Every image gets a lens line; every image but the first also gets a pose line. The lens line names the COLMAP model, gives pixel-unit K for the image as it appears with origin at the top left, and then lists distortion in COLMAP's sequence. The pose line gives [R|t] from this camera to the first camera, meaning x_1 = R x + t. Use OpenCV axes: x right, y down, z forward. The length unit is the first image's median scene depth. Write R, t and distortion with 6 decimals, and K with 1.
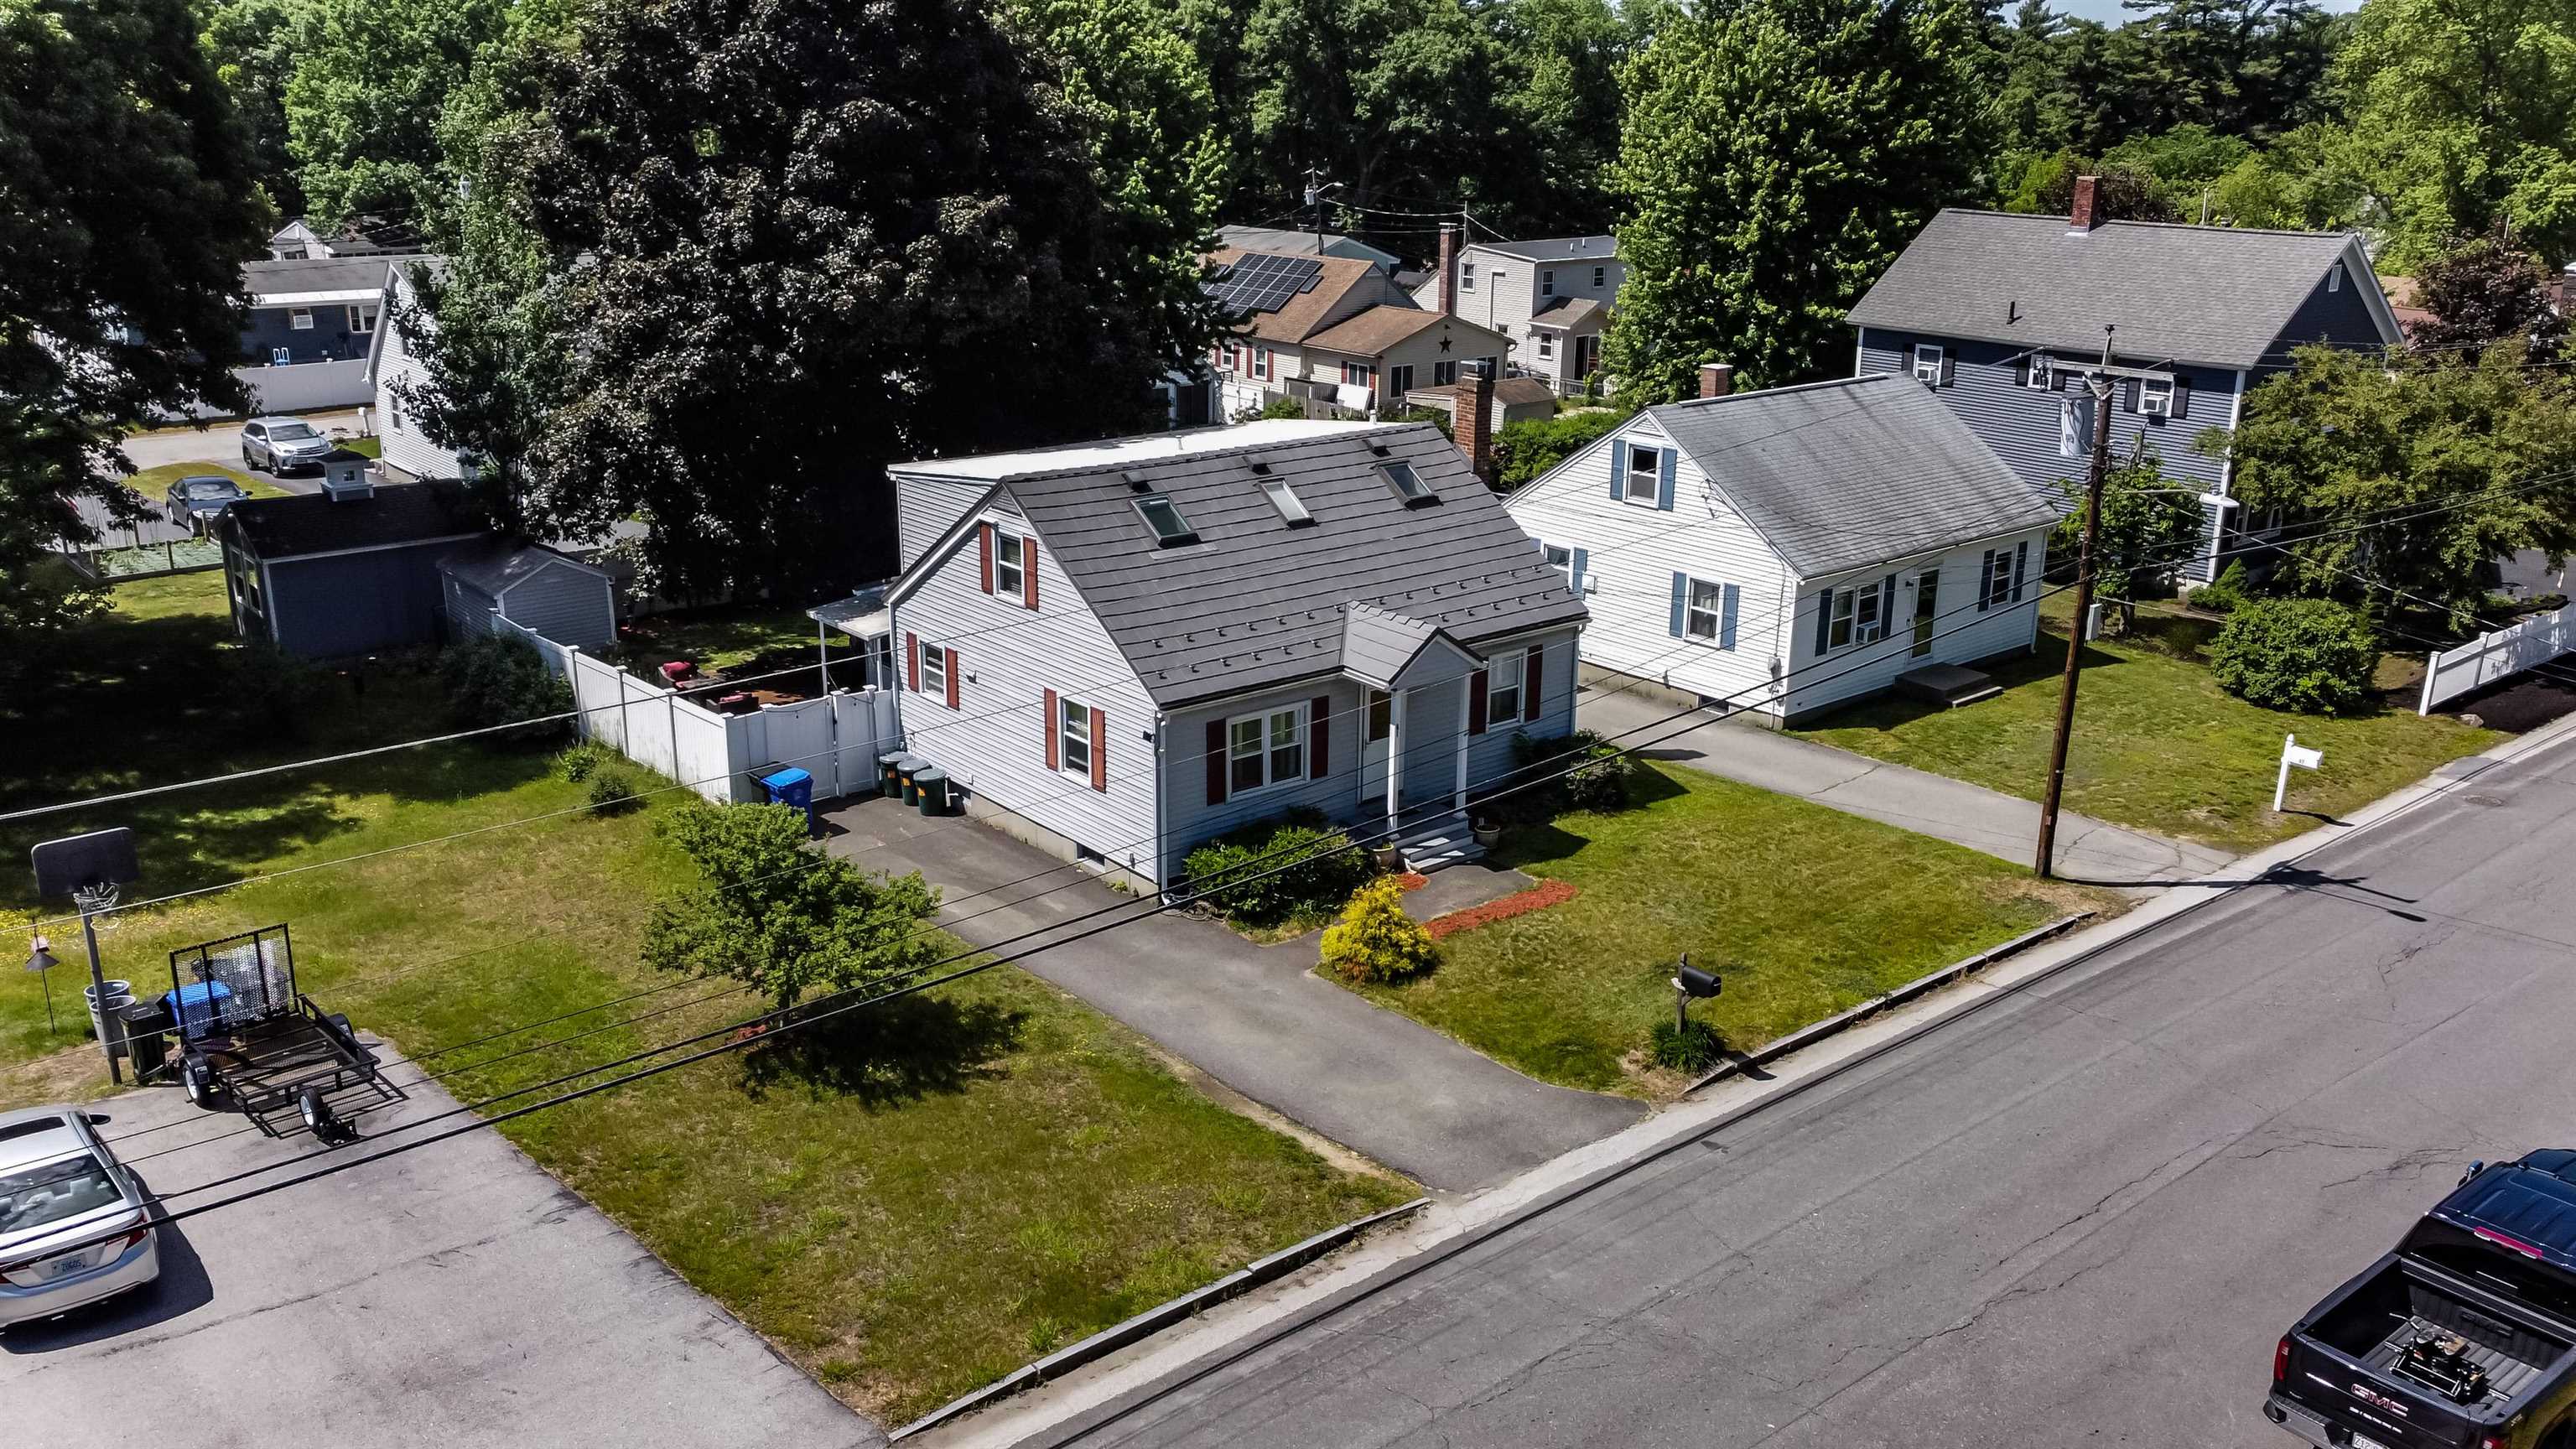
lens RADIAL K [[2022.3, 0, 1268.4], [0, 2022.3, 791.8], [0, 0, 1]] dist [-0.001934, -0.006481]
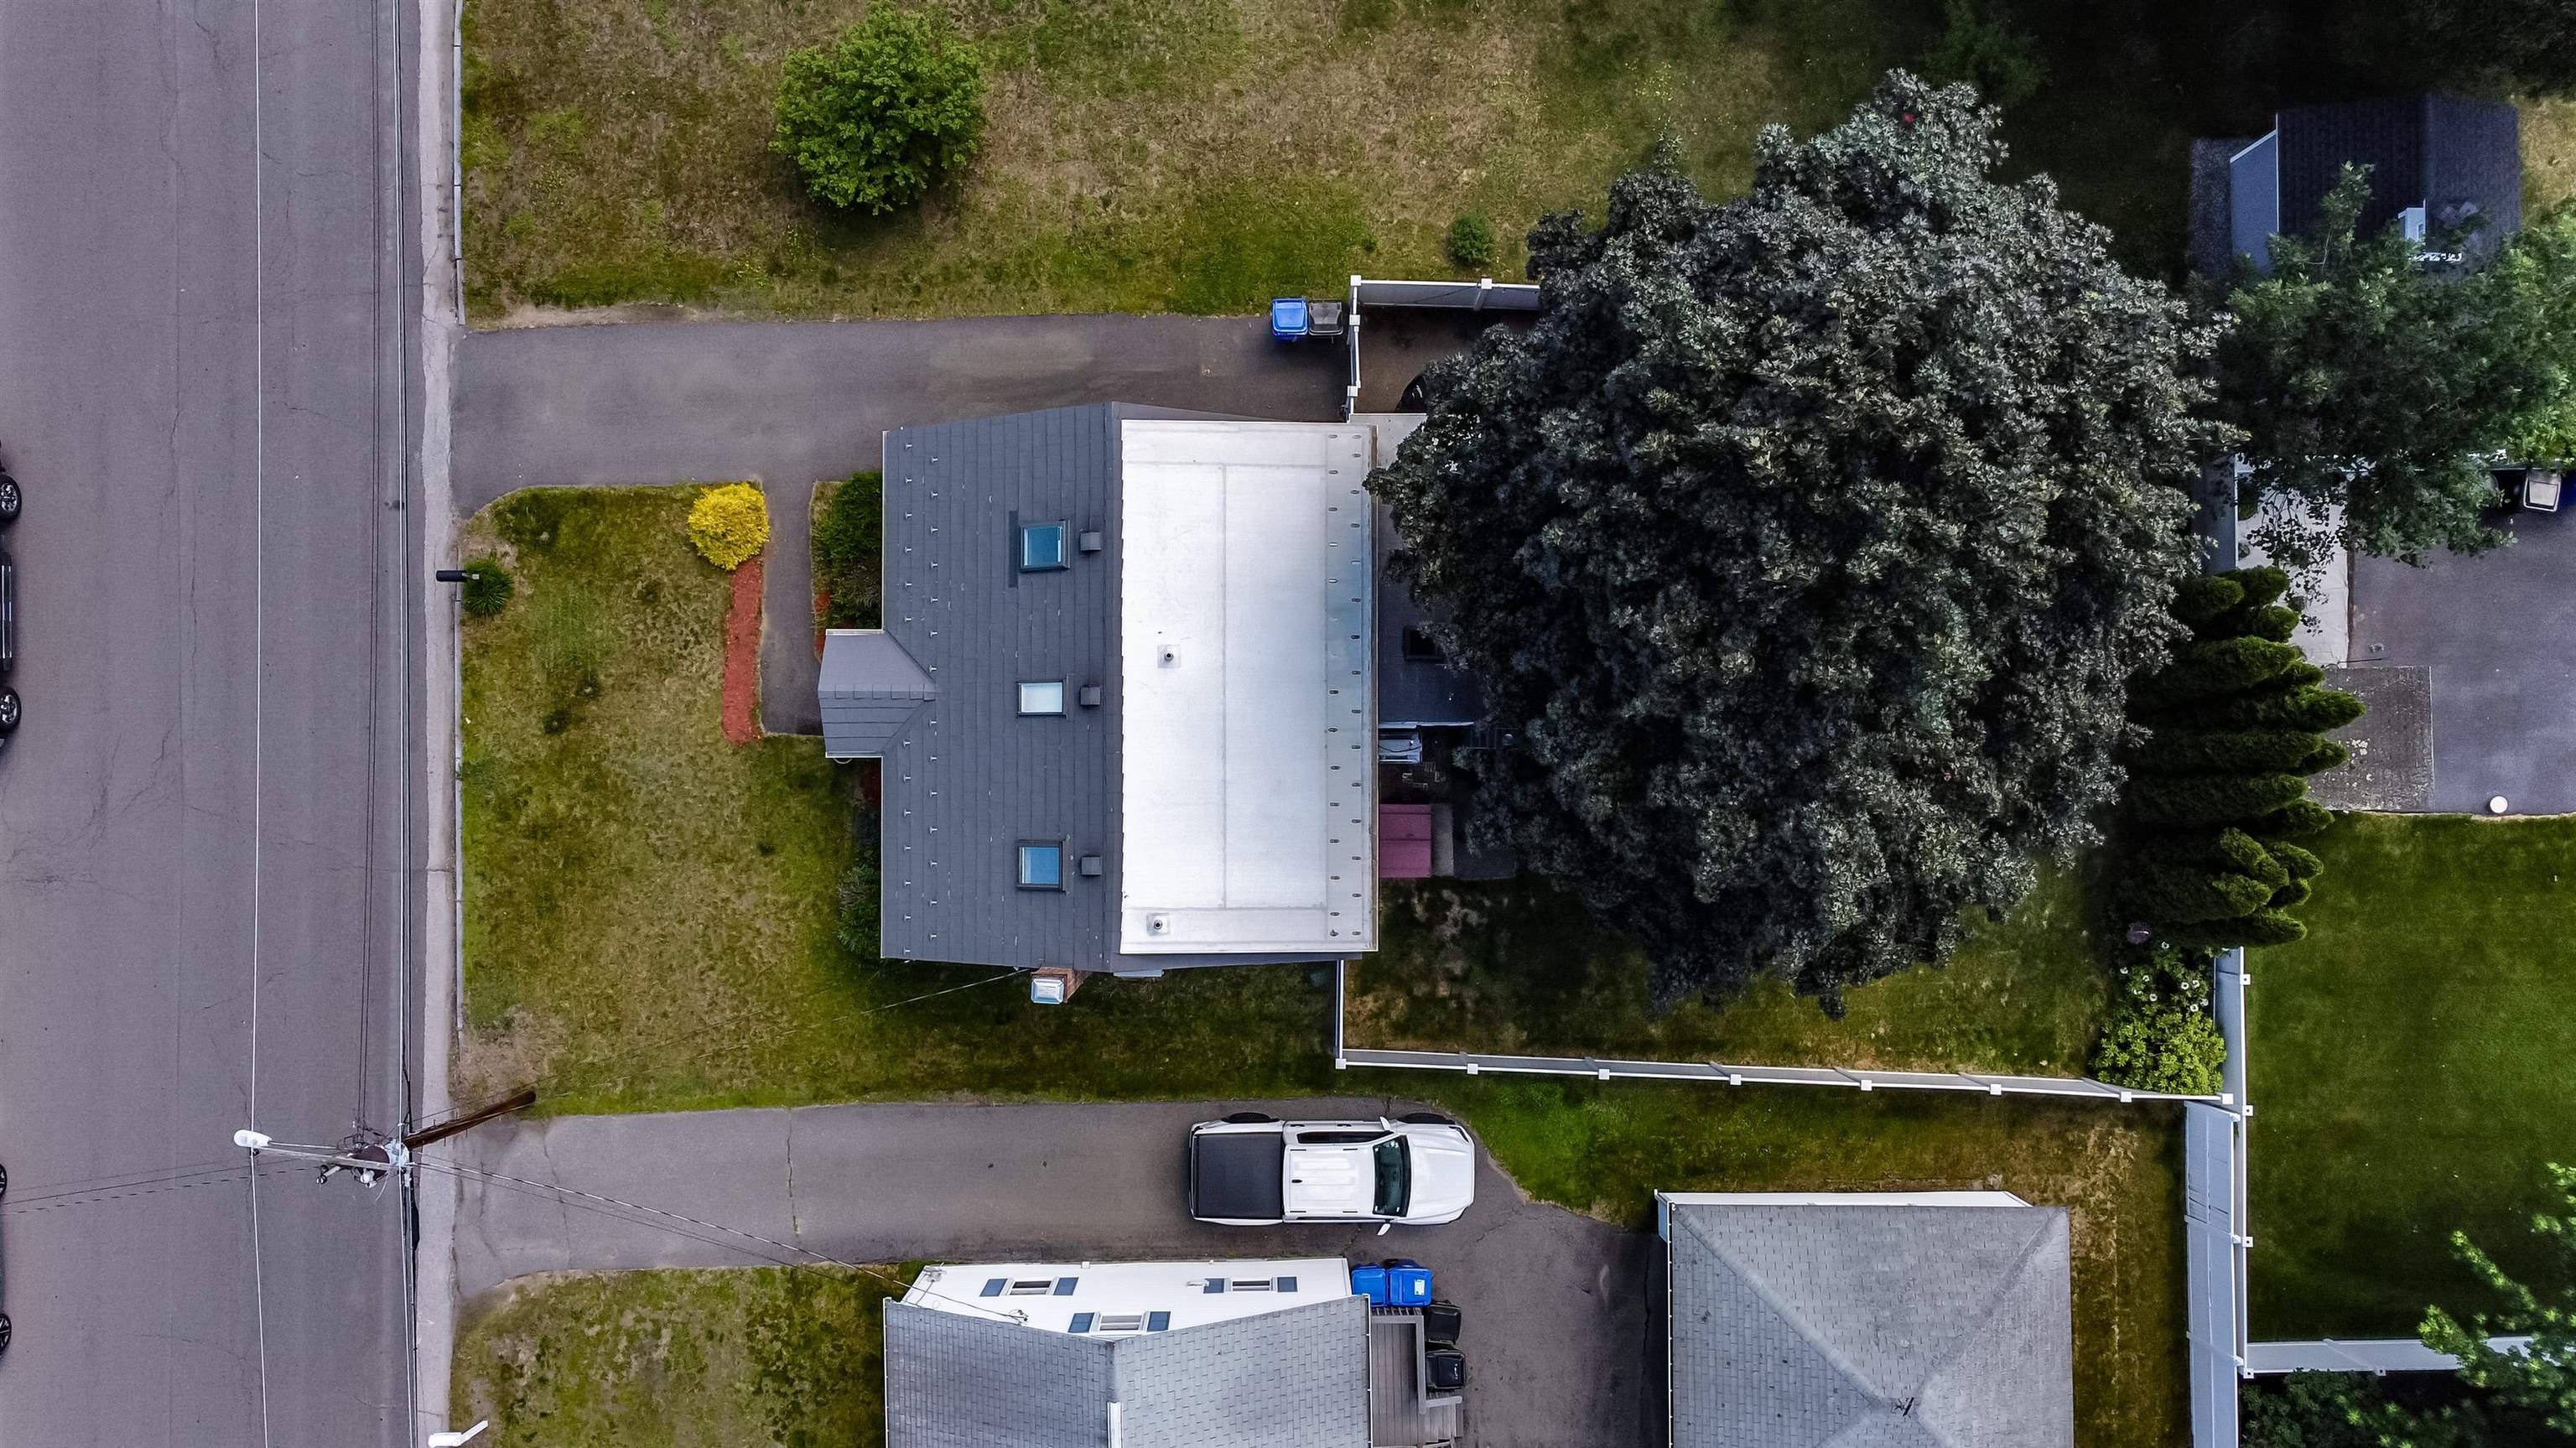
lens RADIAL K [[1995.8, 0, 1288.0], [0, 1995.8, 724.0], [0, 0, 1]] dist [0.001186, -0.005190]
pose [[-0.625611, 0.779671, -0.026893, -0.033484], [-0.265964, -0.180749, 0.946886, -1.149153], [0.733399, 0.599535, 0.320443, 0.825485]]
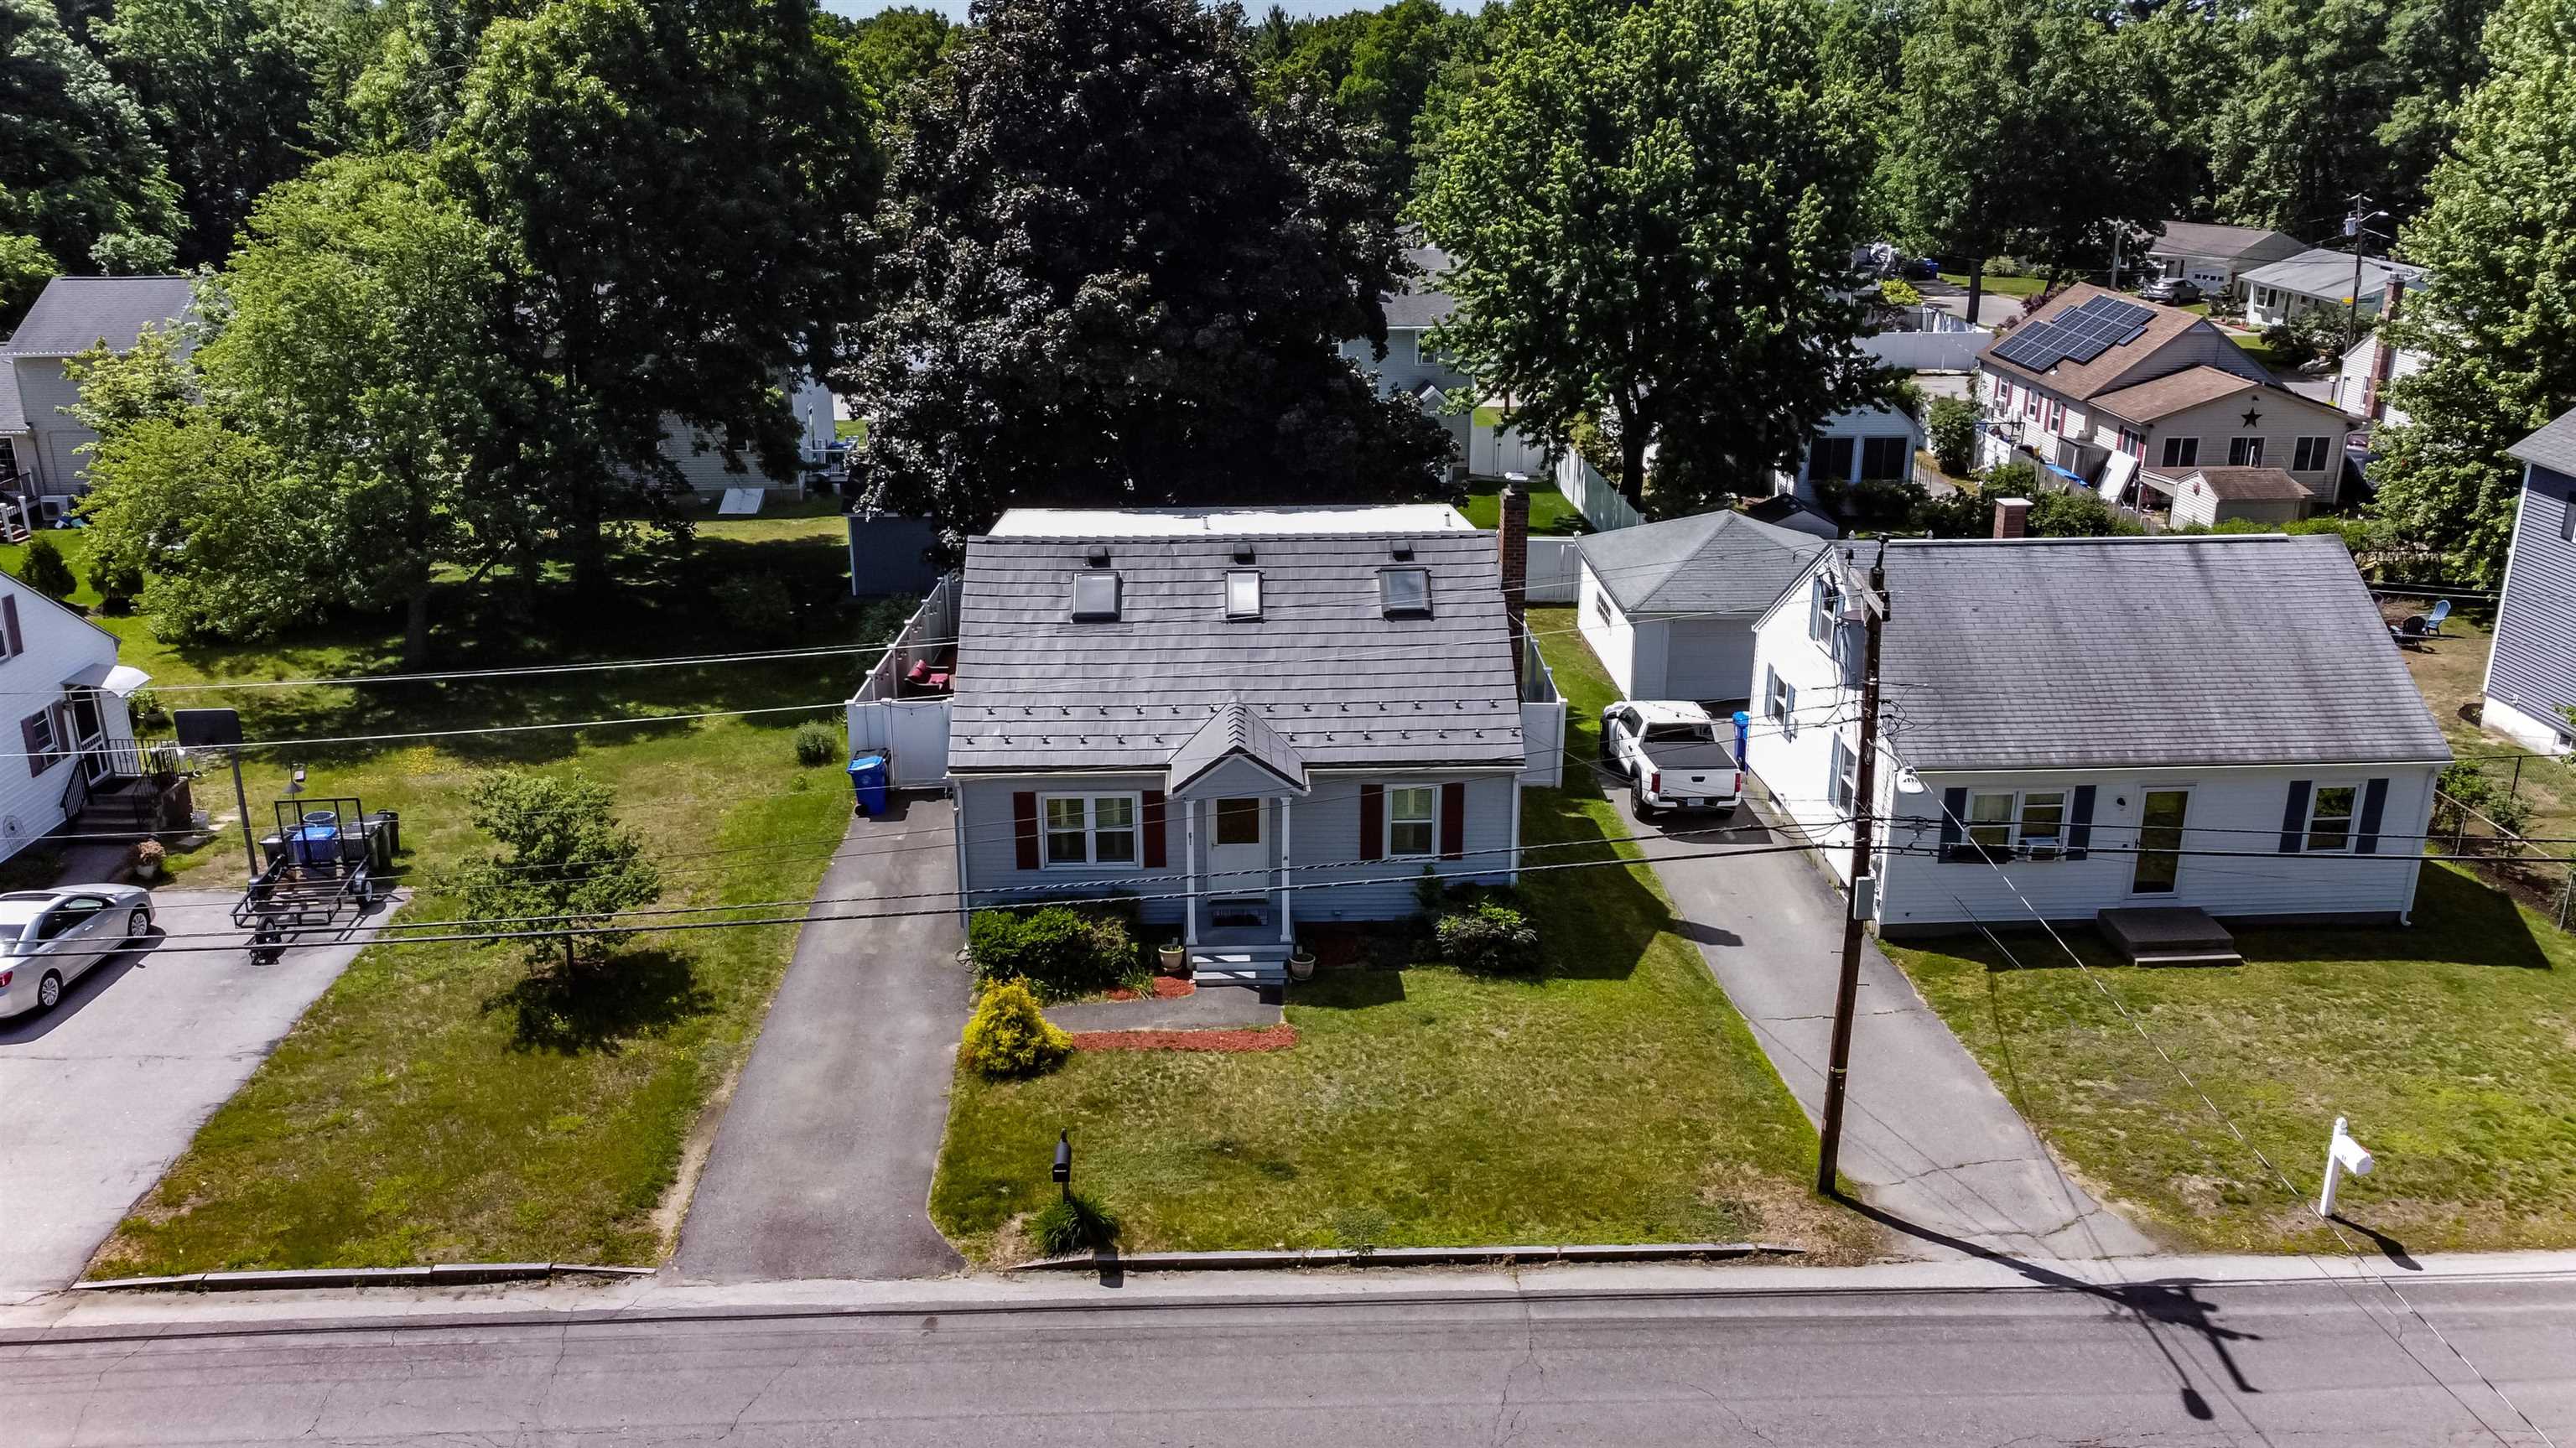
lens RADIAL K [[1940.6, 0, 1288.0], [0, 1940.6, 724.0], [0, 0, 1]] dist [0.000251, -0.004575]
pose [[0.803200, 0.186076, -0.565903, 0.618228], [-0.190733, 0.980284, 0.051619, -0.140959], [0.564350, 0.066476, 0.822855, 0.227964]]
